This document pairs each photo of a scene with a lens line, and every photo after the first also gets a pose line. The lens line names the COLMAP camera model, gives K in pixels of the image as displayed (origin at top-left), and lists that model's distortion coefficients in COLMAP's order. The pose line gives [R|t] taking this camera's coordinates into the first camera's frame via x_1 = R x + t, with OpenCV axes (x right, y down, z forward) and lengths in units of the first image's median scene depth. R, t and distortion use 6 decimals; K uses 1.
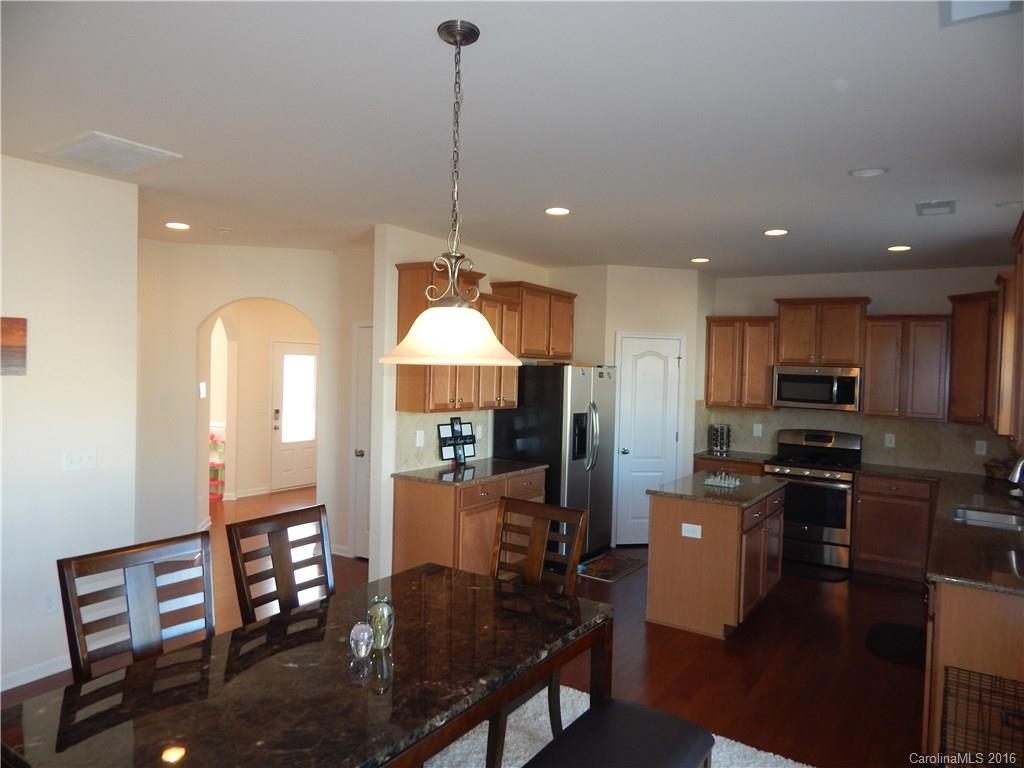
lens RADIAL K [[676.1, 0, 511.1], [0, 676.1, 382.9], [0, 0, 1]] dist [-0.005705, 0.001683]
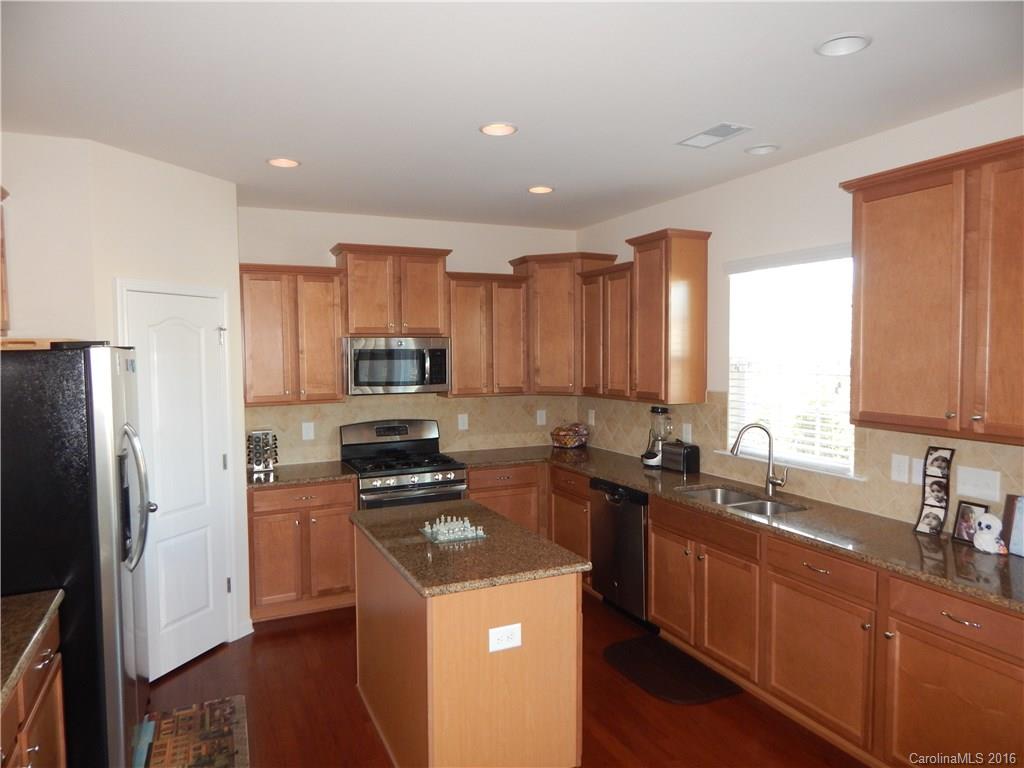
lens RADIAL K [[676.1, 0, 517.3], [0, 676.1, 376.9], [0, 0, 1]] dist [-0.005705, 0.001683]
pose [[0.521295, -0.072150, 0.850321, -0.122728], [0.048750, 0.997310, 0.054736, -0.014888], [-0.851983, 0.012919, 0.523410, 0.478398]]
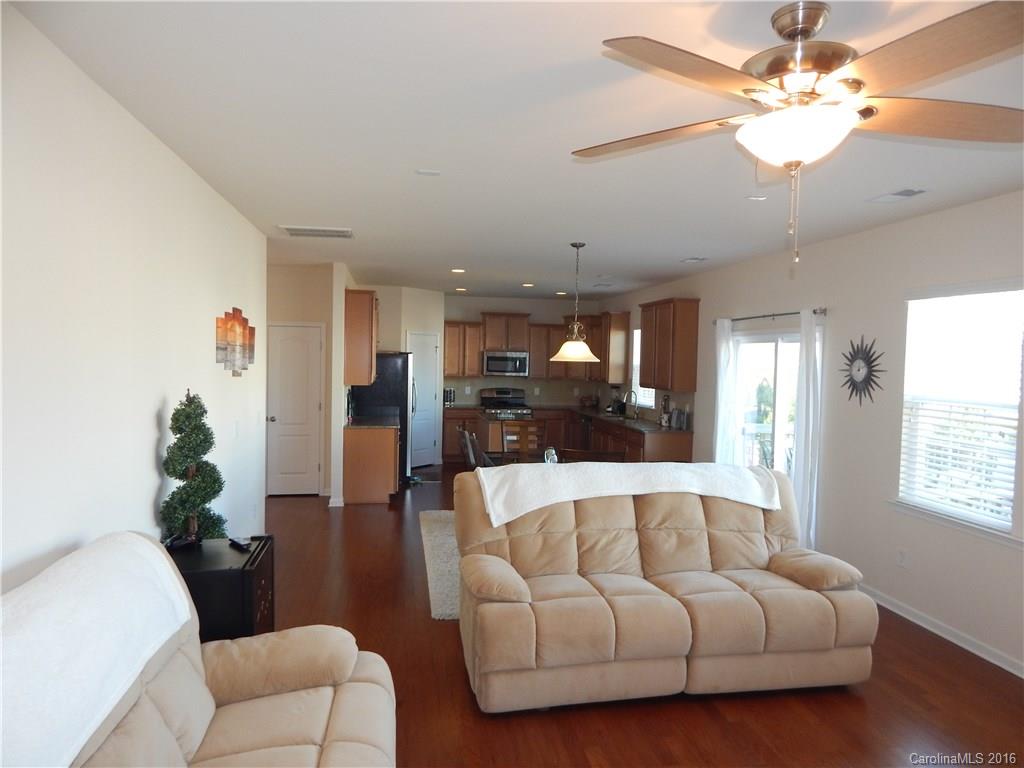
lens RADIAL K [[676.1, 0, 519.3], [0, 676.1, 387.5], [0, 0, 1]] dist [-0.005705, 0.001683]
pose [[0.720638, -0.051251, 0.691415, -0.724312], [0.019245, 0.998358, 0.053945, -0.024920], [-0.693045, -0.025569, 0.720441, -0.284125]]
